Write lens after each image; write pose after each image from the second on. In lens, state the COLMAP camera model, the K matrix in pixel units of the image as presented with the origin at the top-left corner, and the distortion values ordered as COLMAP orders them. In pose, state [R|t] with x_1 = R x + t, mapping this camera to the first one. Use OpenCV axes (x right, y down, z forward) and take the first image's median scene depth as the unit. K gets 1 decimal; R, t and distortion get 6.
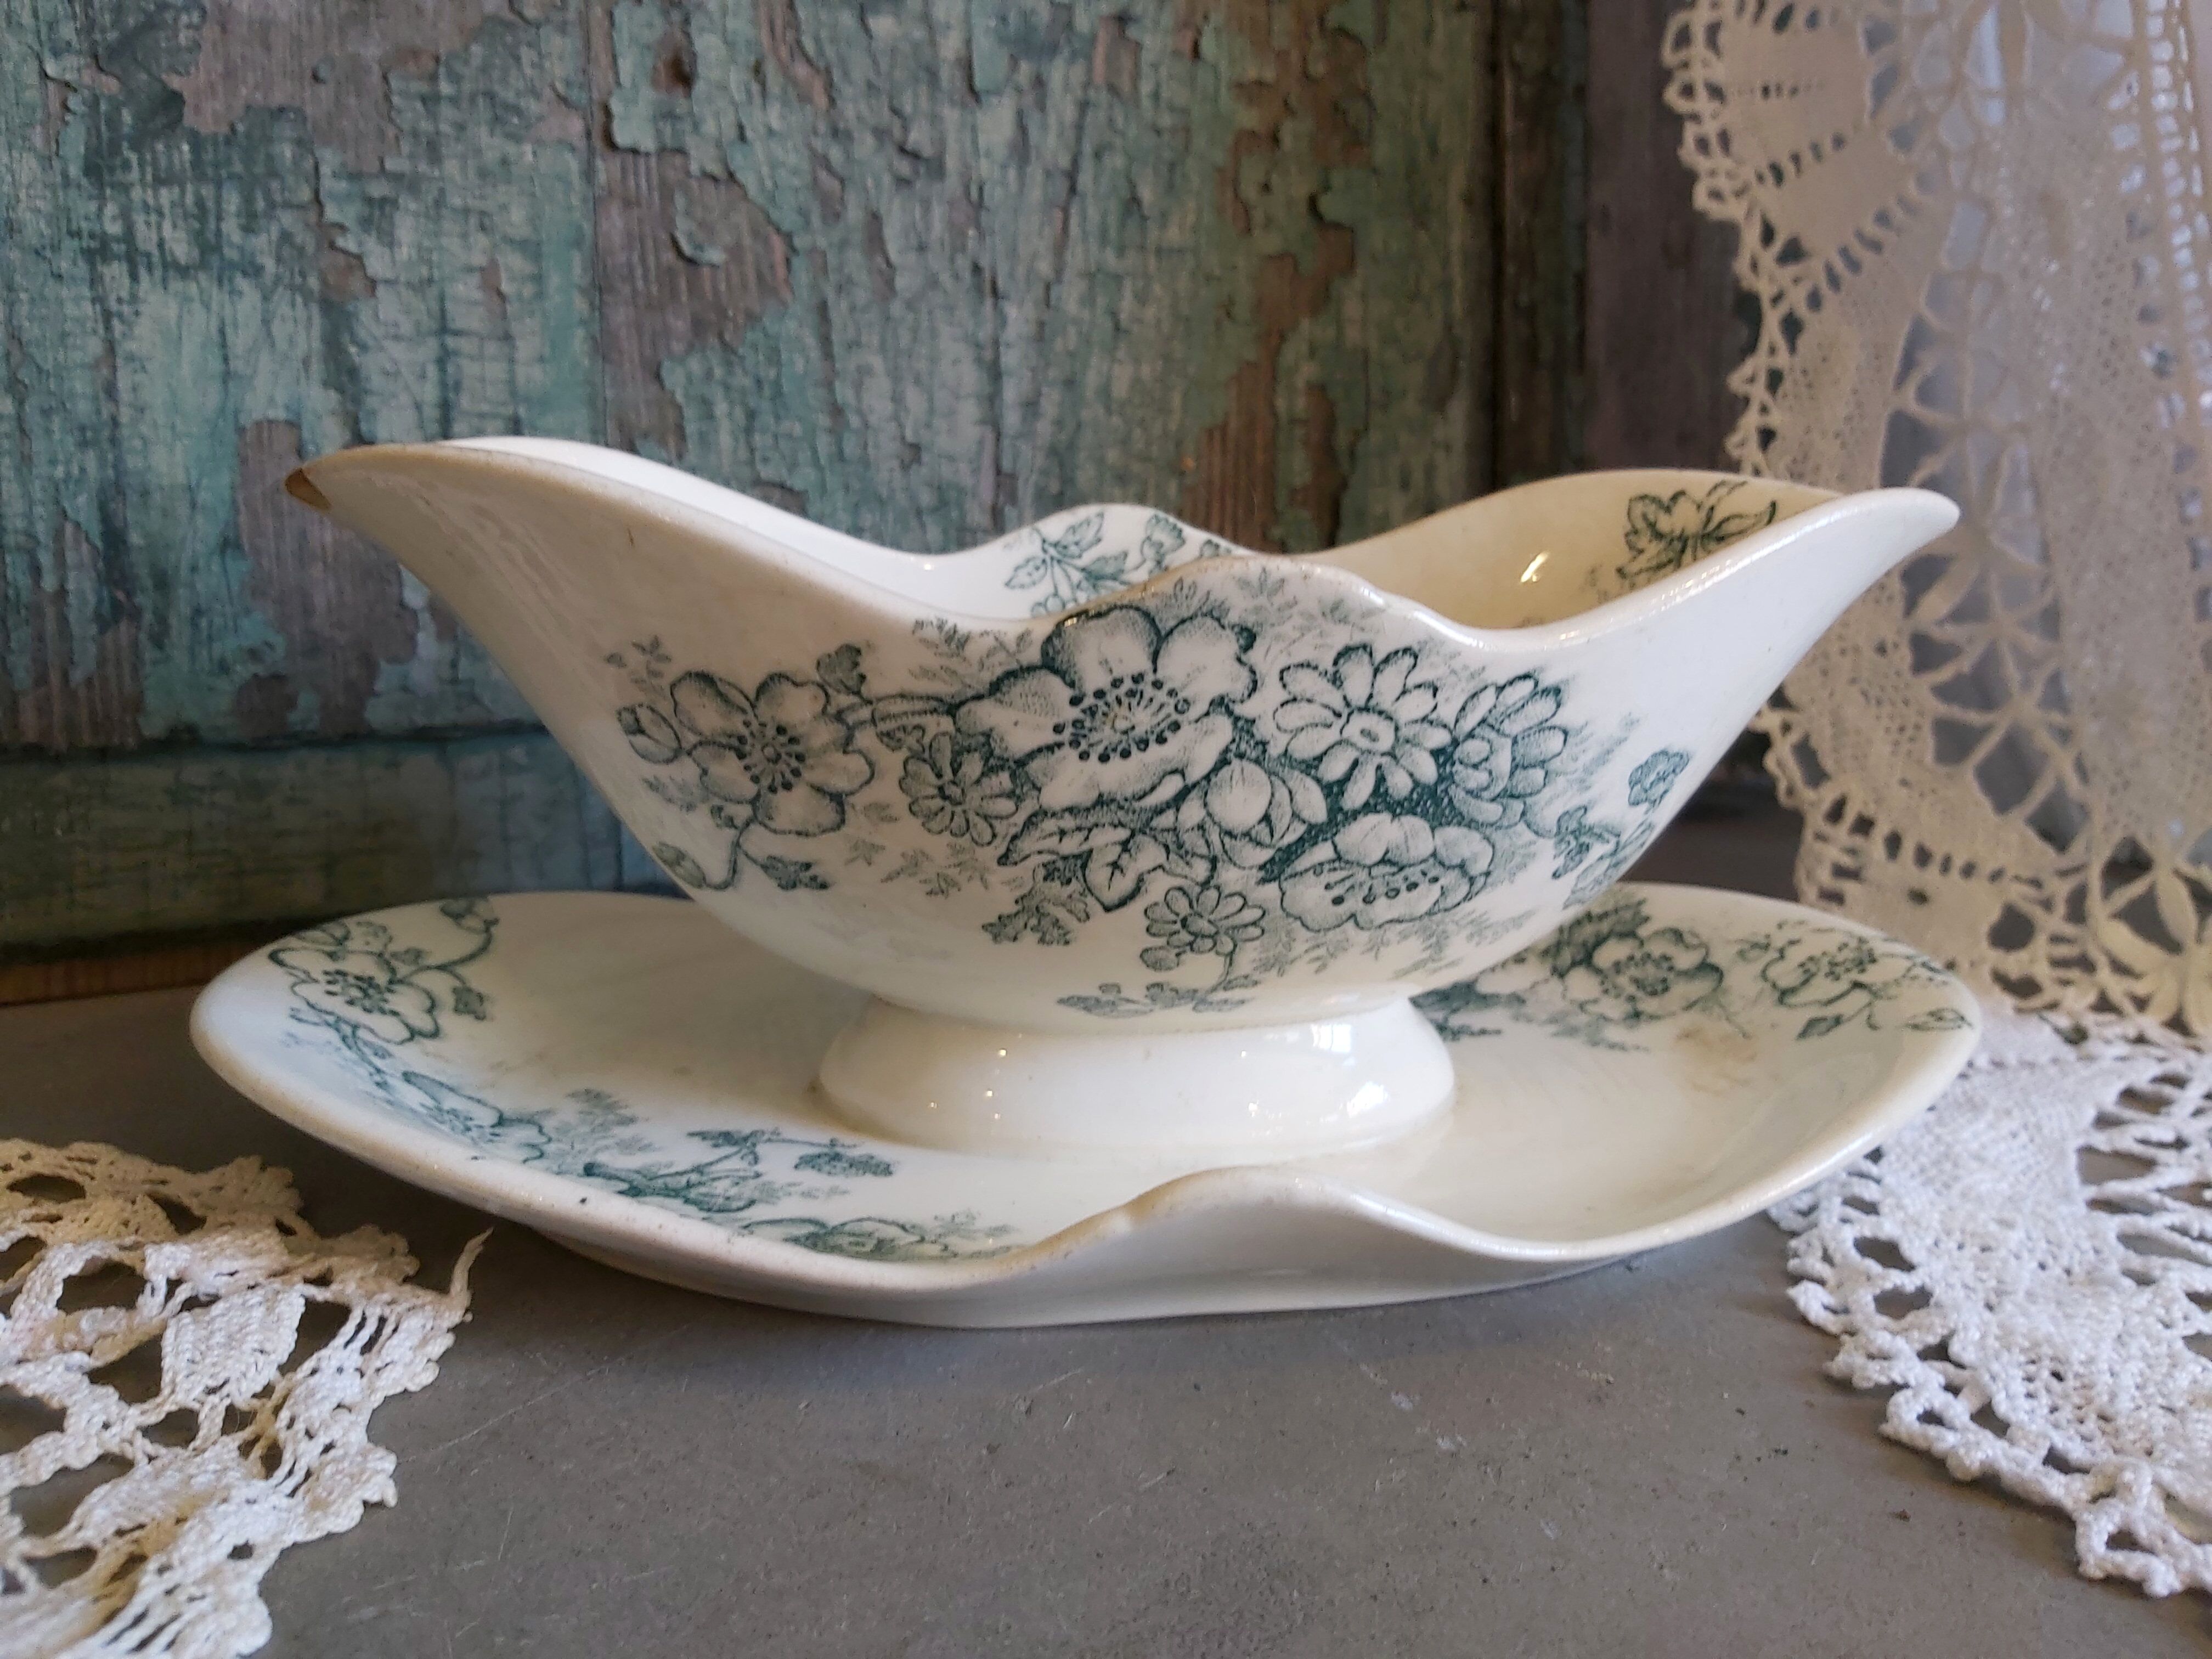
lens RADIAL K [[1737.6, 0, 1098.4], [0, 1737.6, 814.0], [0, 0, 1]] dist [0.021186, -0.100326]
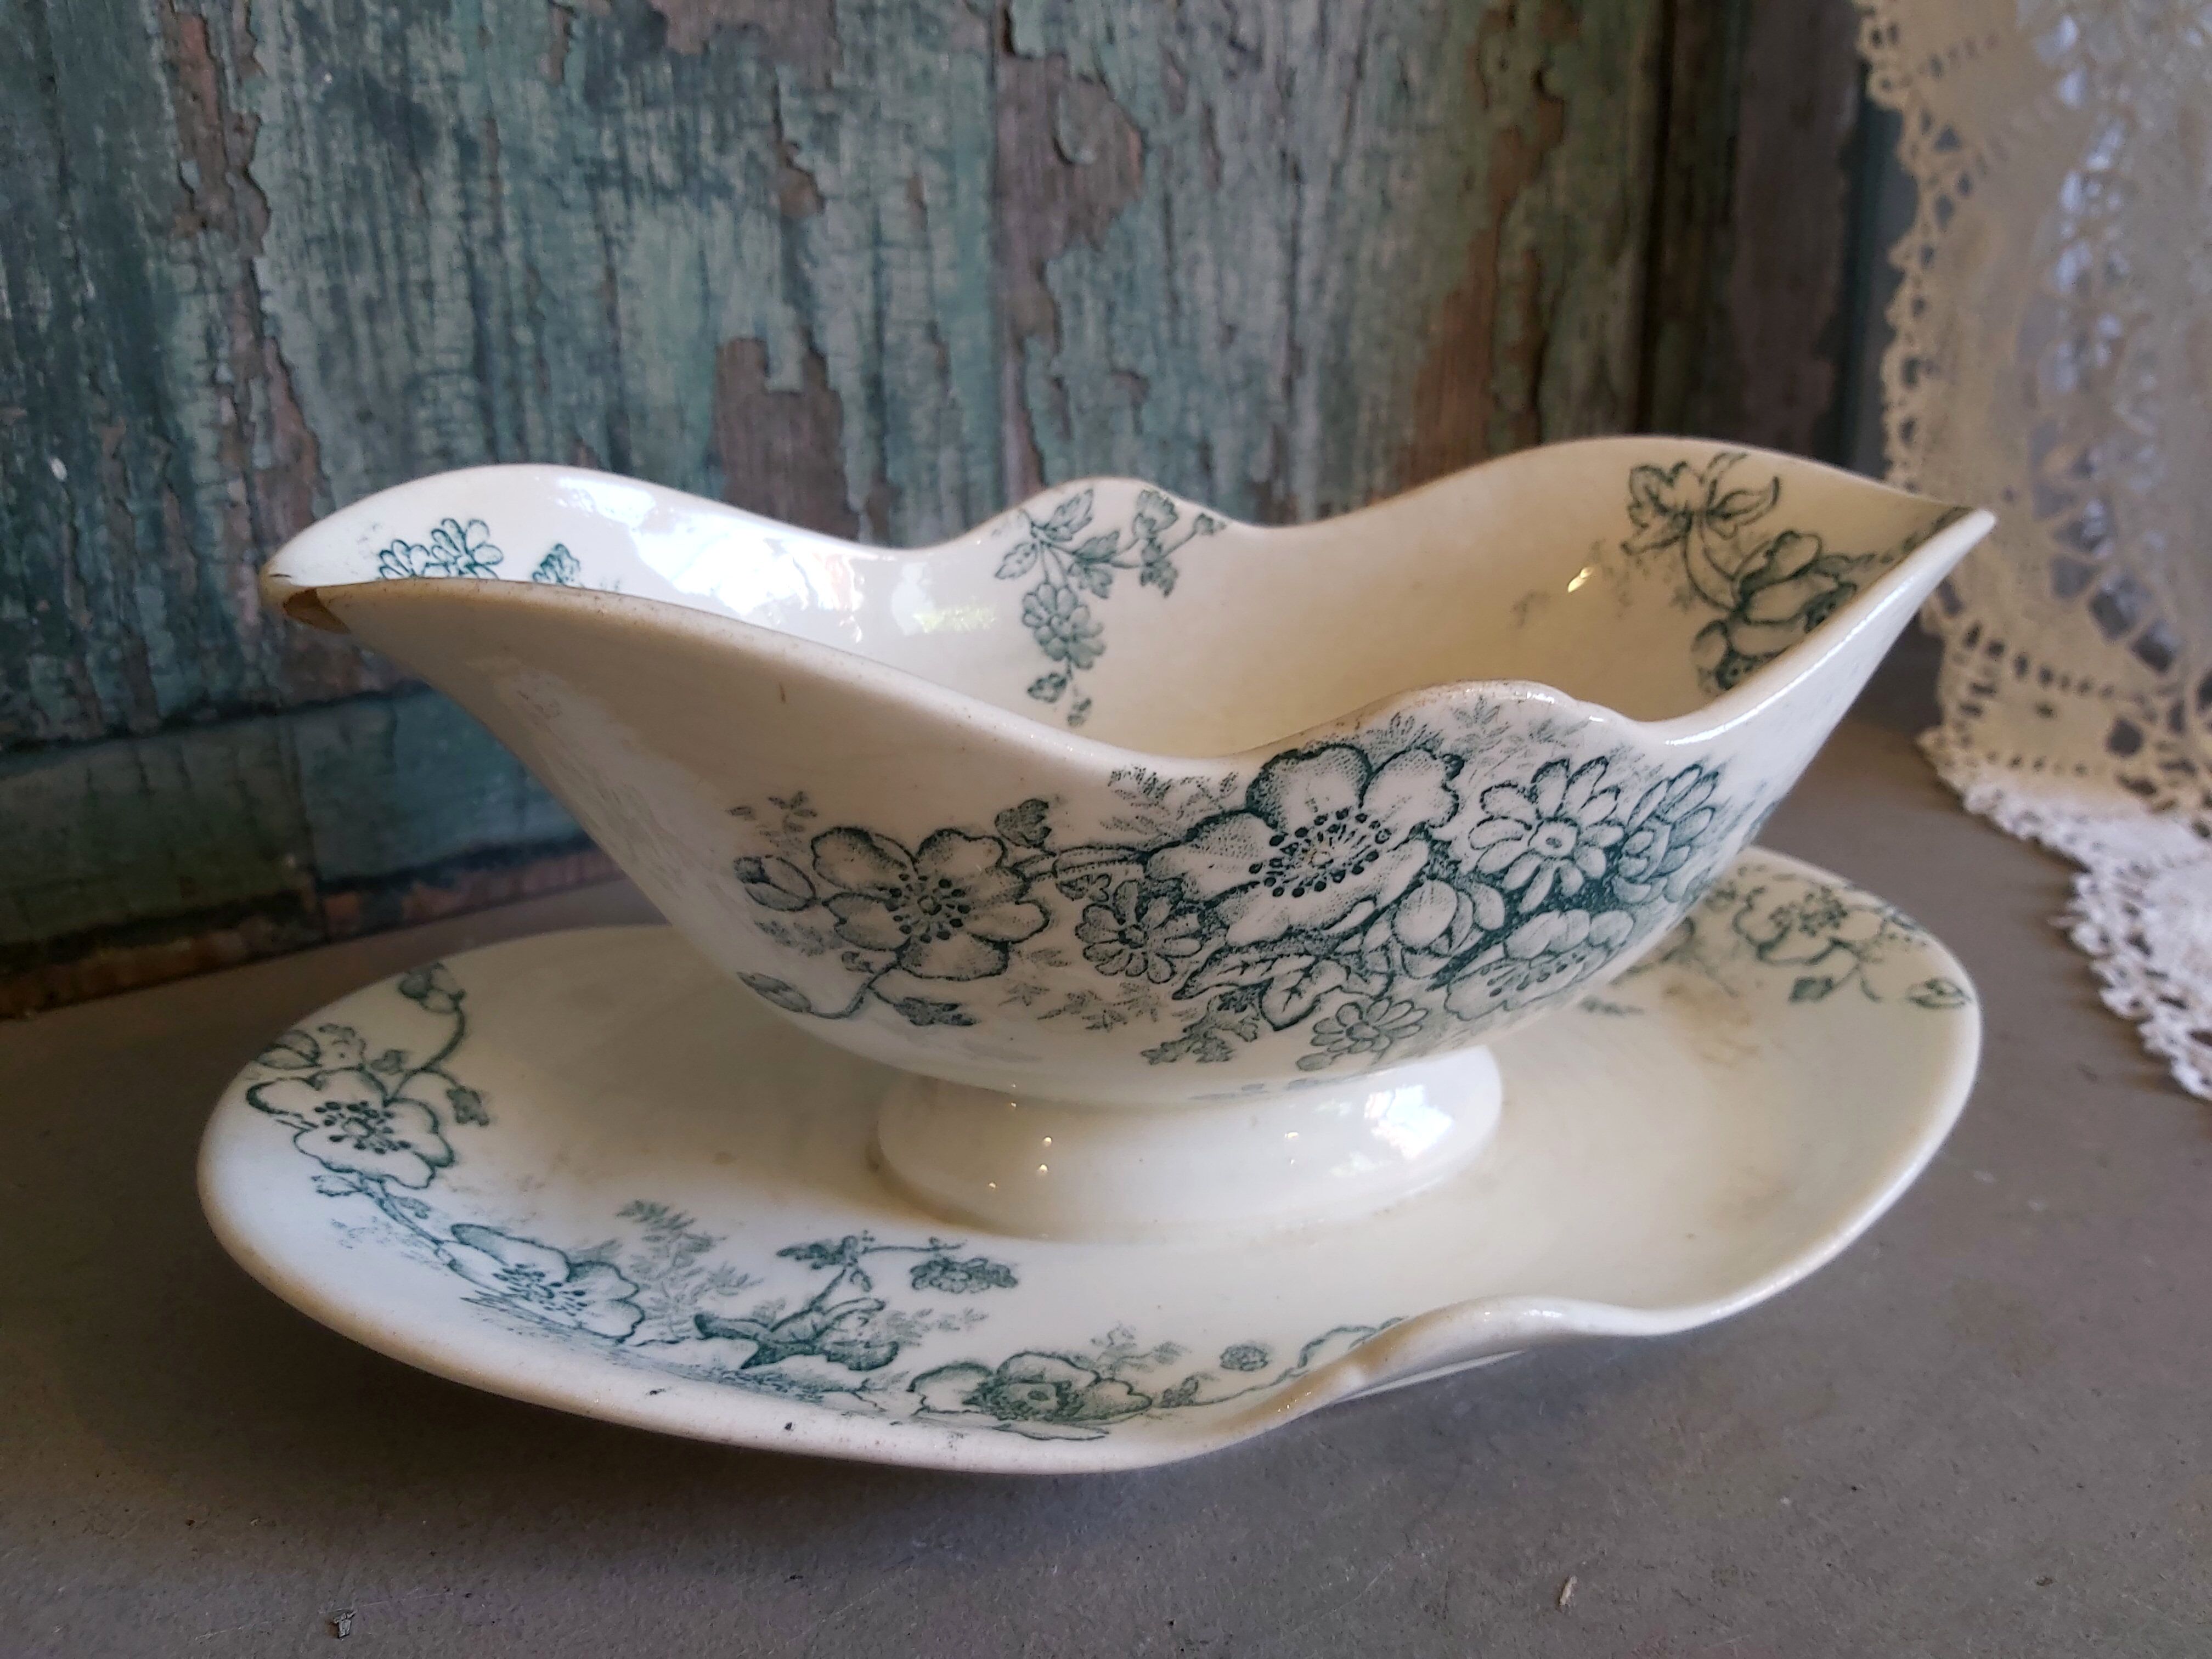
lens RADIAL K [[1737.6, 0, 1097.3], [0, 1737.6, 809.0], [0, 0, 1]] dist [0.021186, -0.100326]
pose [[0.976170, -0.068940, 0.205766, -0.264941], [0.035336, 0.986038, 0.162728, -0.211019], [-0.214111, -0.151579, 0.964977, 0.114452]]
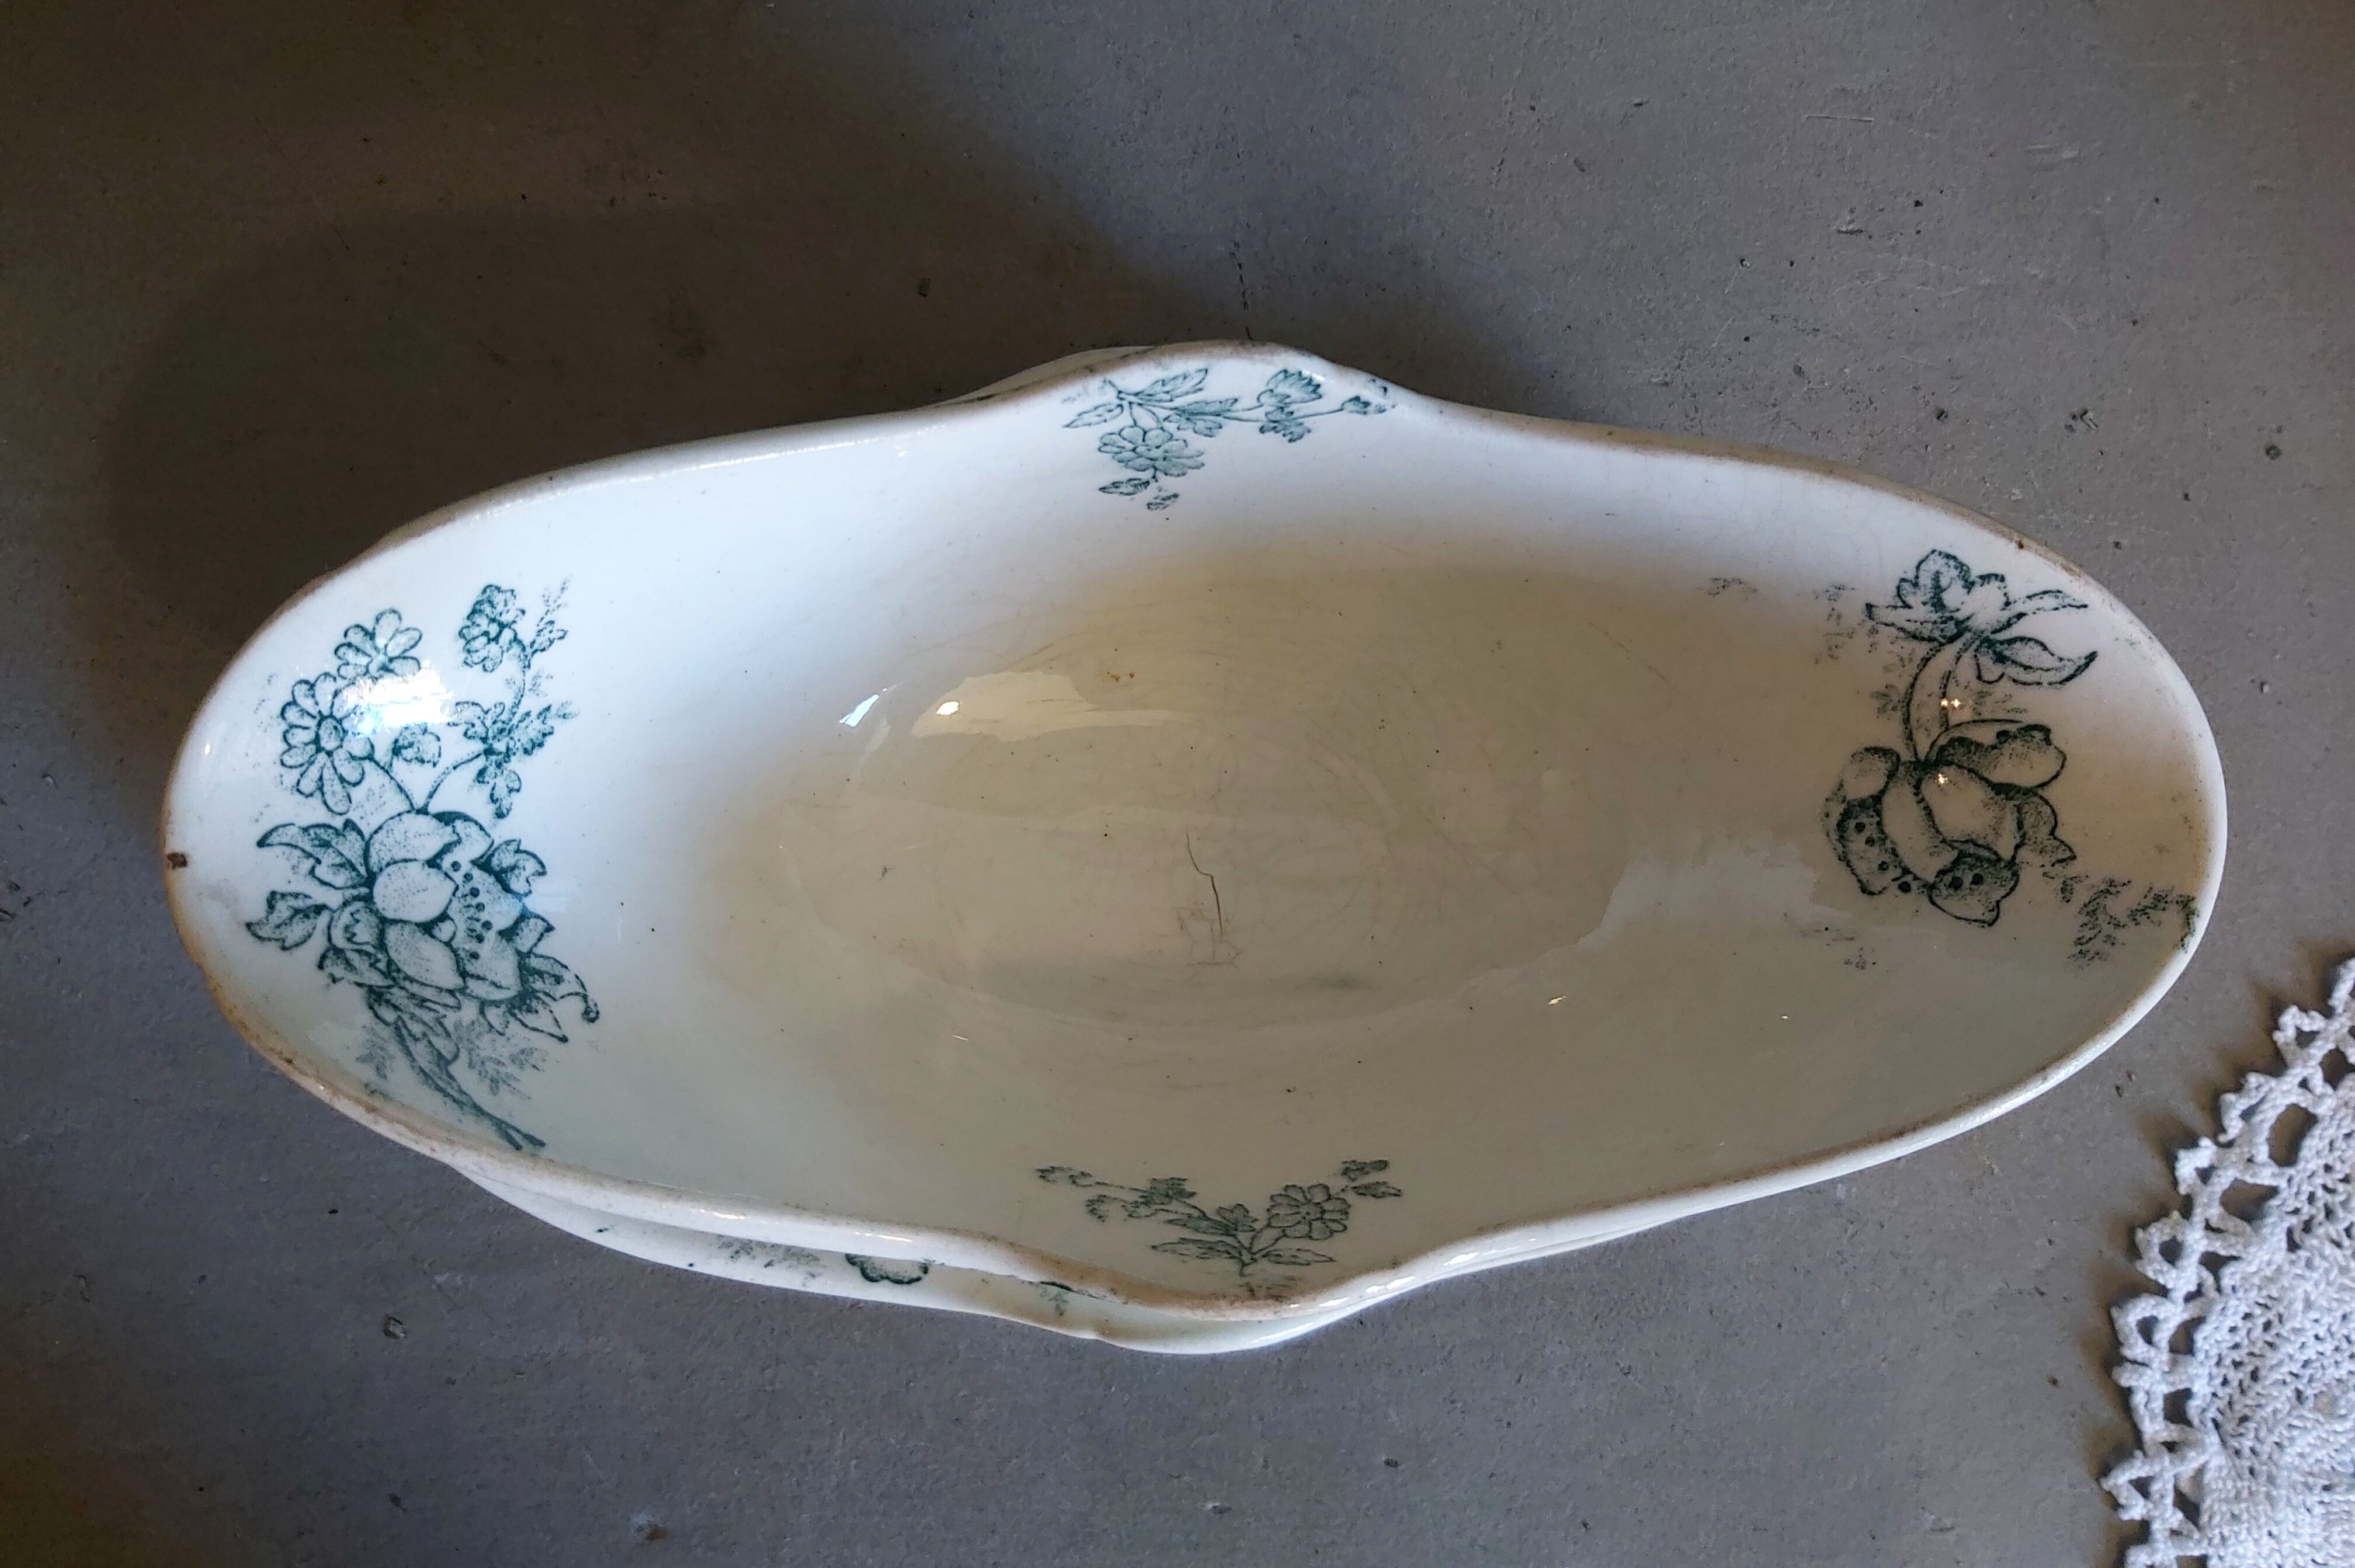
lens RADIAL K [[1854.1, 0, 1171.1], [0, 1854.1, 785.8], [0, 0, 1]] dist [0.027330, -0.010167]
pose [[0.991763, 0.126021, 0.022915, -0.010968], [-0.060859, 0.306207, 0.950017, -1.112035], [0.112705, -0.943587, 0.311355, 0.827643]]
